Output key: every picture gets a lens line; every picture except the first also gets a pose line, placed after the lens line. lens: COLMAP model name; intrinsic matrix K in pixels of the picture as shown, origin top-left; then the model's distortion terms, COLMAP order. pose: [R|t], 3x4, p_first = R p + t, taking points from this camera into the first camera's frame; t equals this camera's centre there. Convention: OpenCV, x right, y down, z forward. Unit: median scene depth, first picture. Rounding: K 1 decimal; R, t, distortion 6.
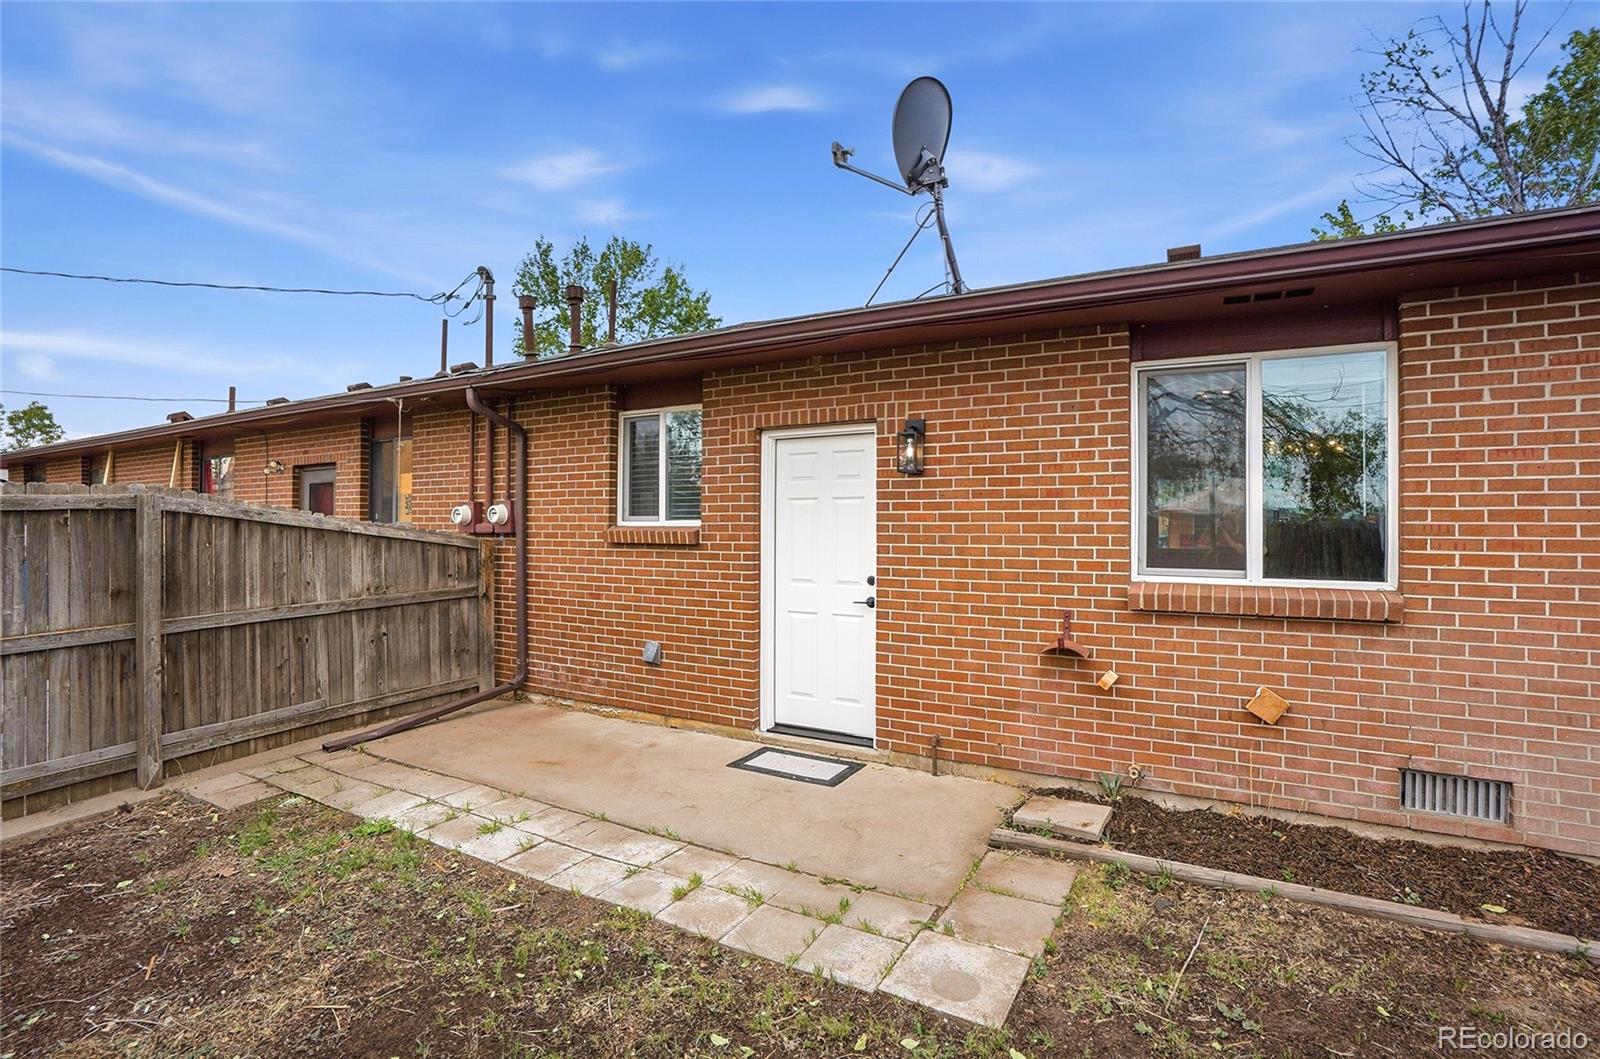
lens RADIAL K [[771.7, 0, 792.5], [0, 771.7, 530.2], [0, 0, 1]] dist [-0.071022, 0.030586]
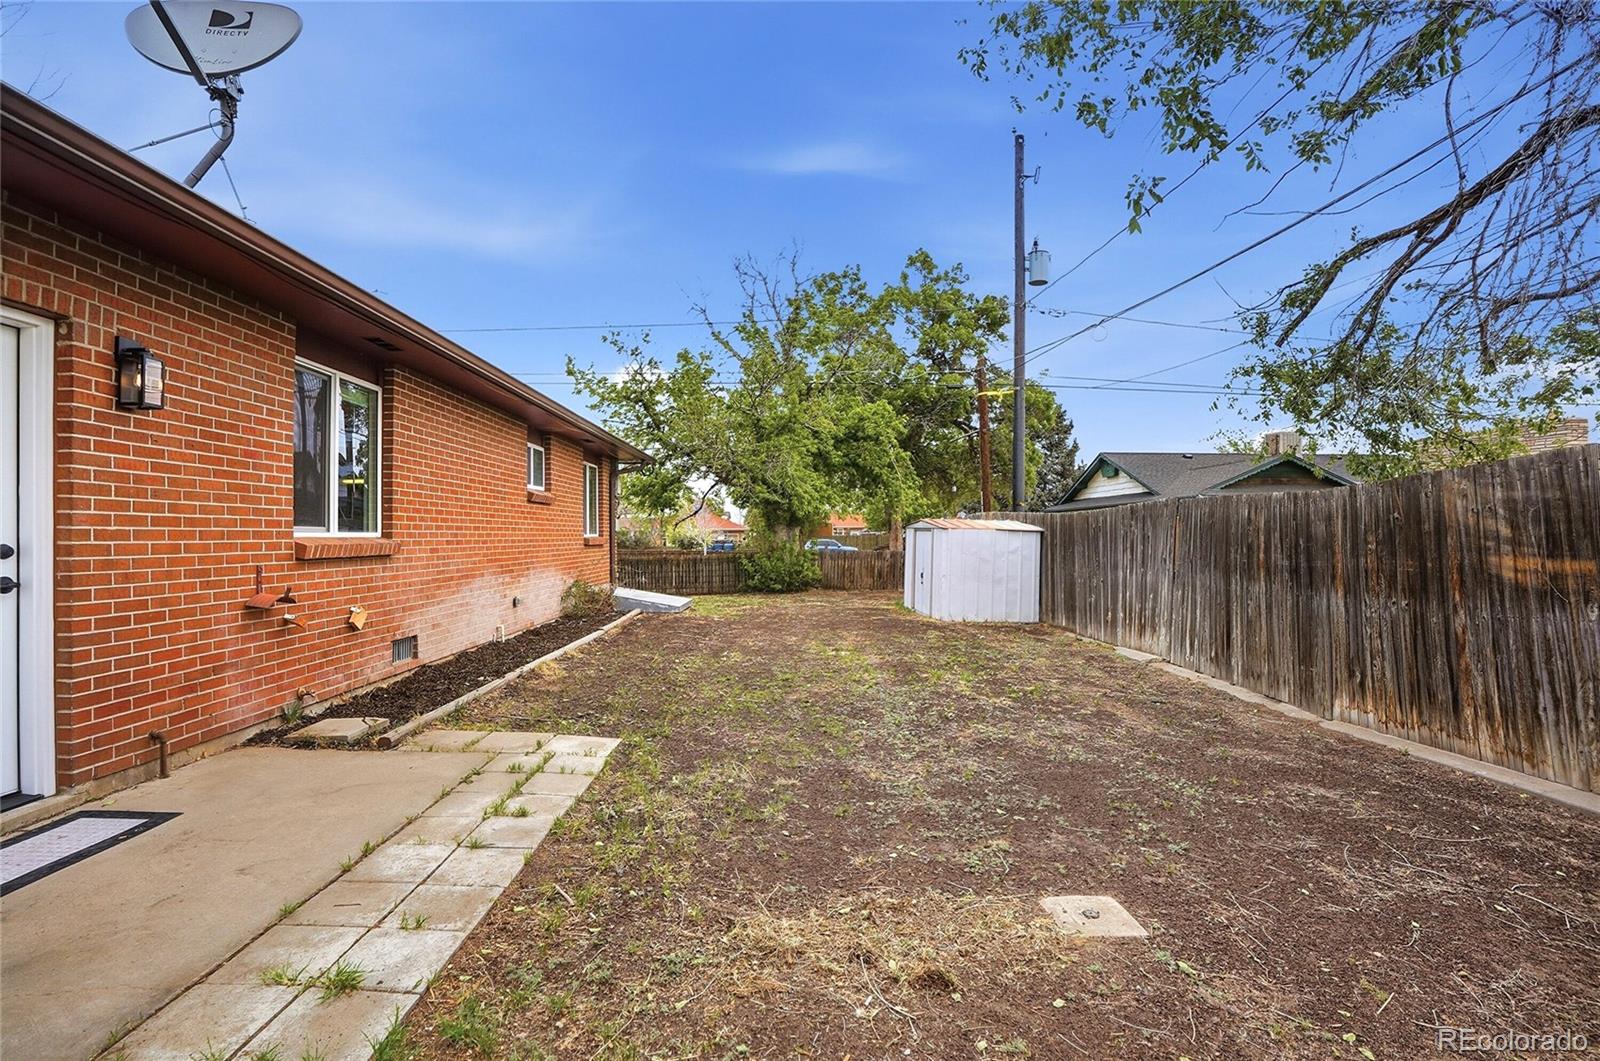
lens RADIAL K [[771.7, 0, 792.5], [0, 771.7, 531.2], [0, 0, 1]] dist [-0.071022, 0.030586]
pose [[-0.512337, 0.003611, 0.858777, -0.777195], [0.005606, 0.999984, -0.000860, 0.052343], [-0.858766, 0.004373, -0.512349, 0.749971]]
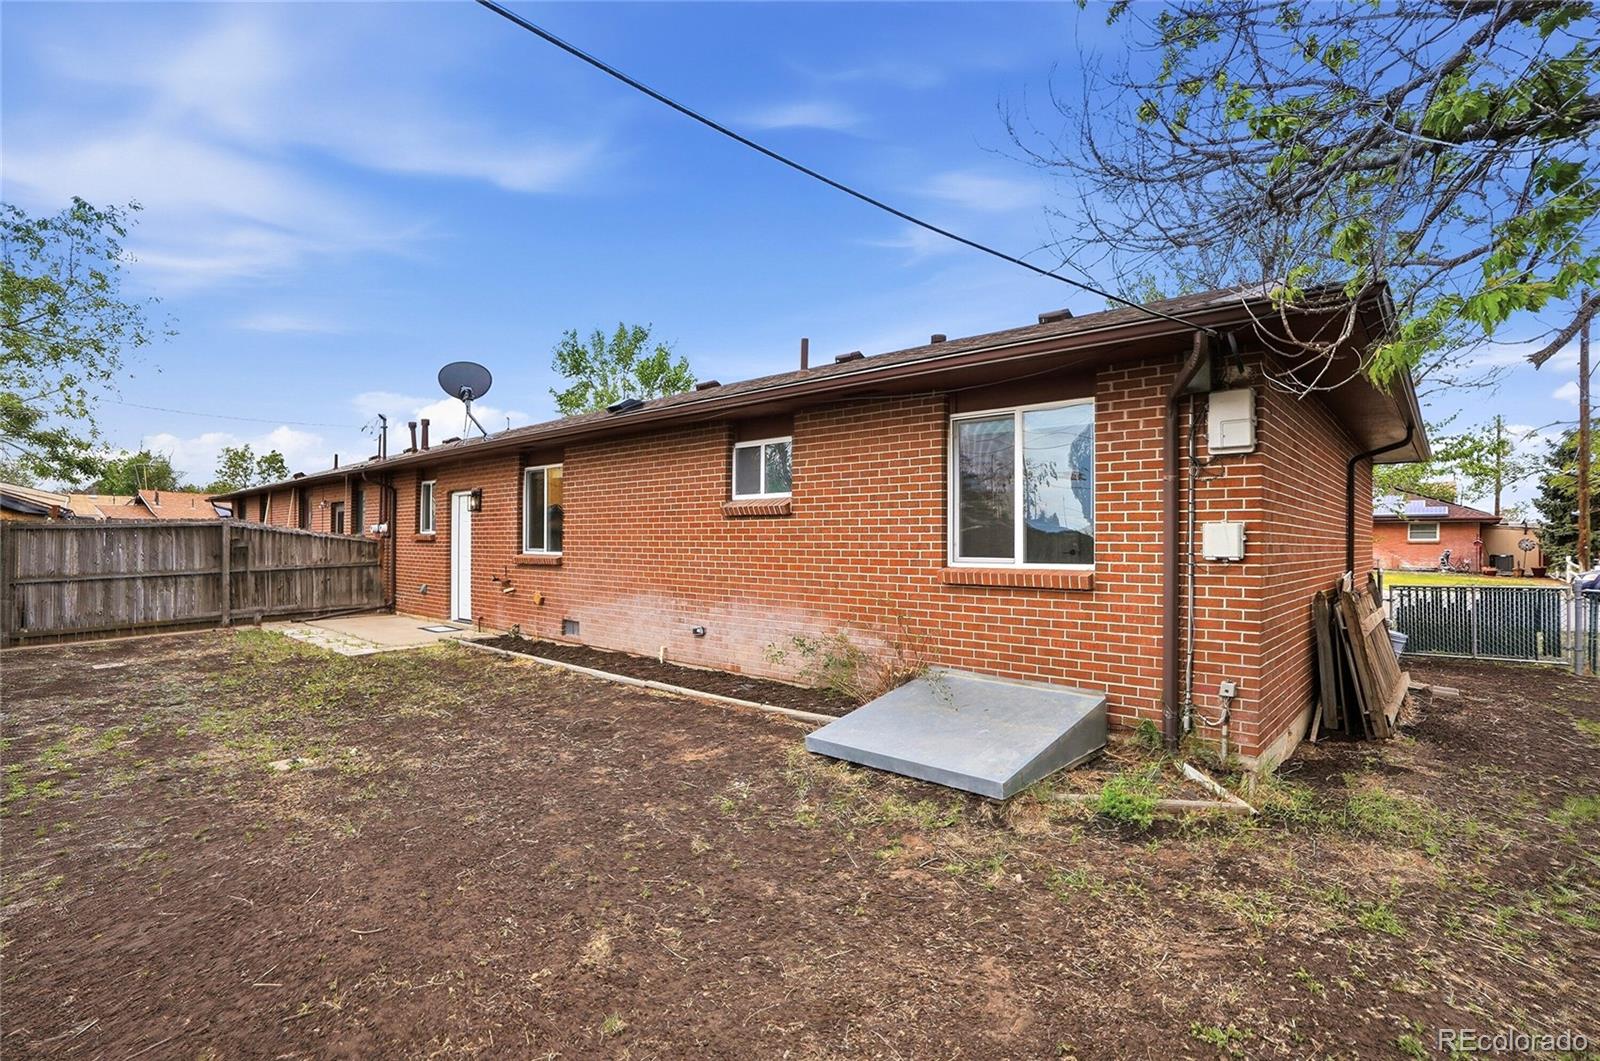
lens RADIAL K [[771.7, 0, 792.5], [0, 771.7, 531.2], [0, 0, 1]] dist [-0.071022, 0.030586]
pose [[0.976197, -0.002330, -0.216874, 1.552656], [-0.001326, 0.999859, -0.016713, 0.028405], [0.216883, 0.016602, 0.976056, -1.091177]]
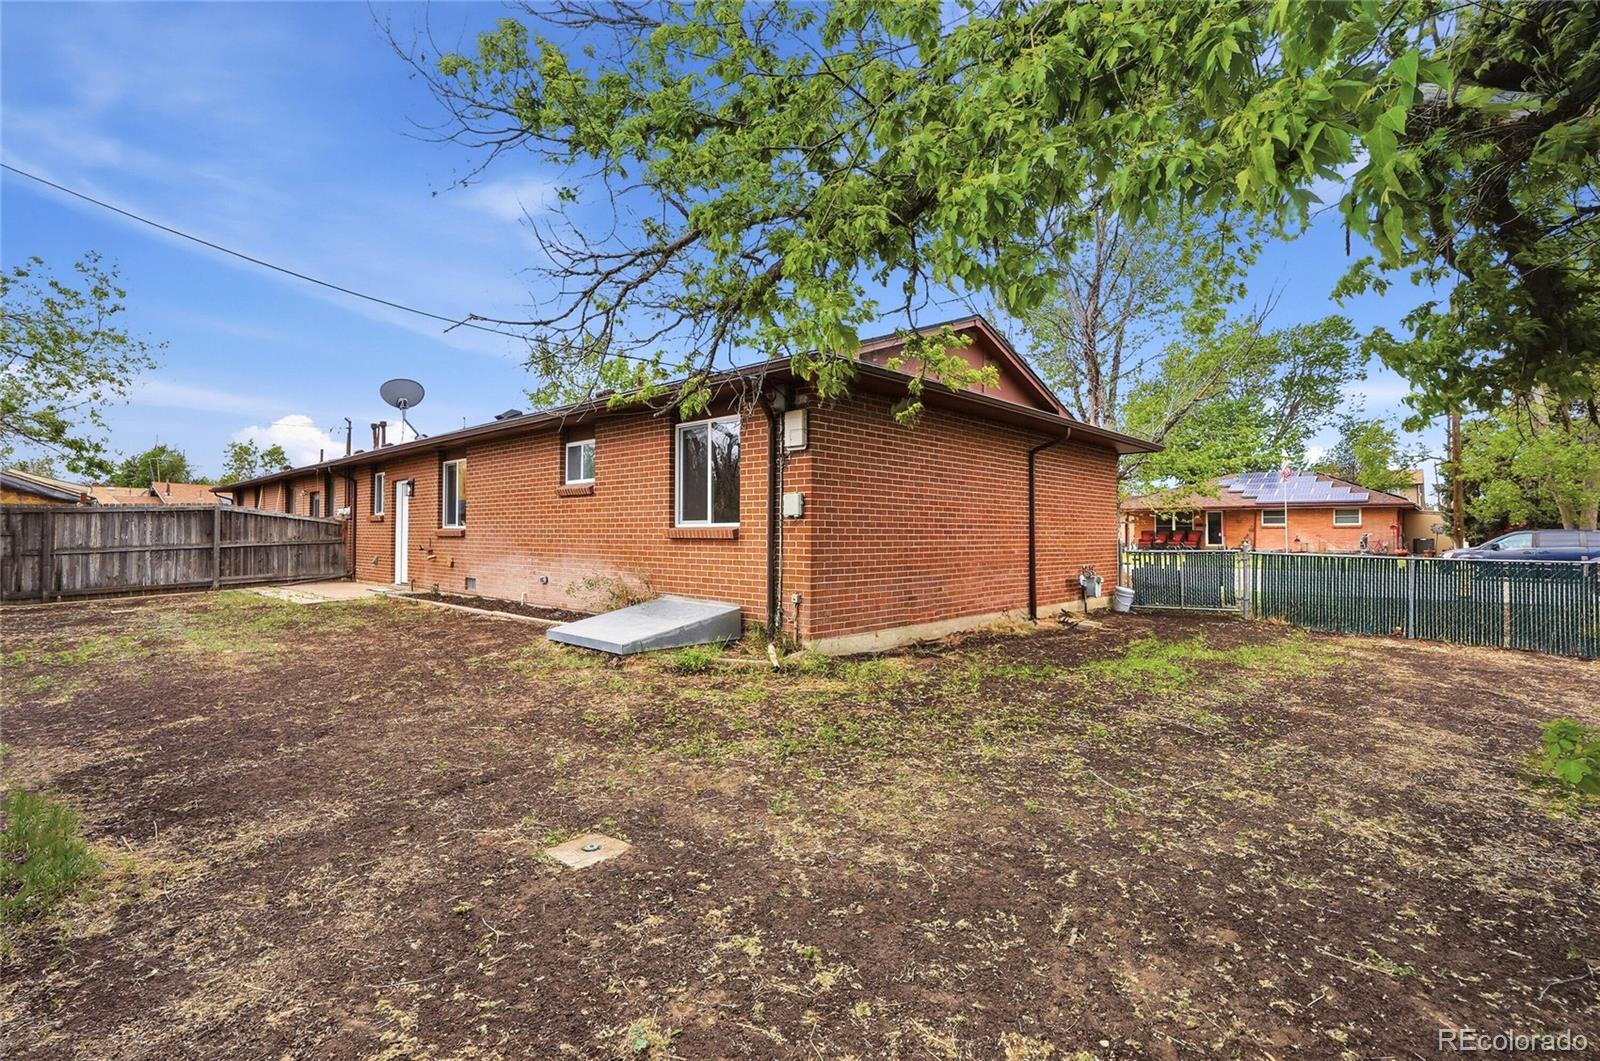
lens RADIAL K [[771.7, 0, 792.5], [0, 771.7, 531.2], [0, 0, 1]] dist [-0.071022, 0.030586]
pose [[0.972708, -0.003485, -0.232008, 2.209137], [0.002285, 0.999983, -0.005440, 0.083135], [0.232023, 0.004762, 0.972699, -1.527505]]
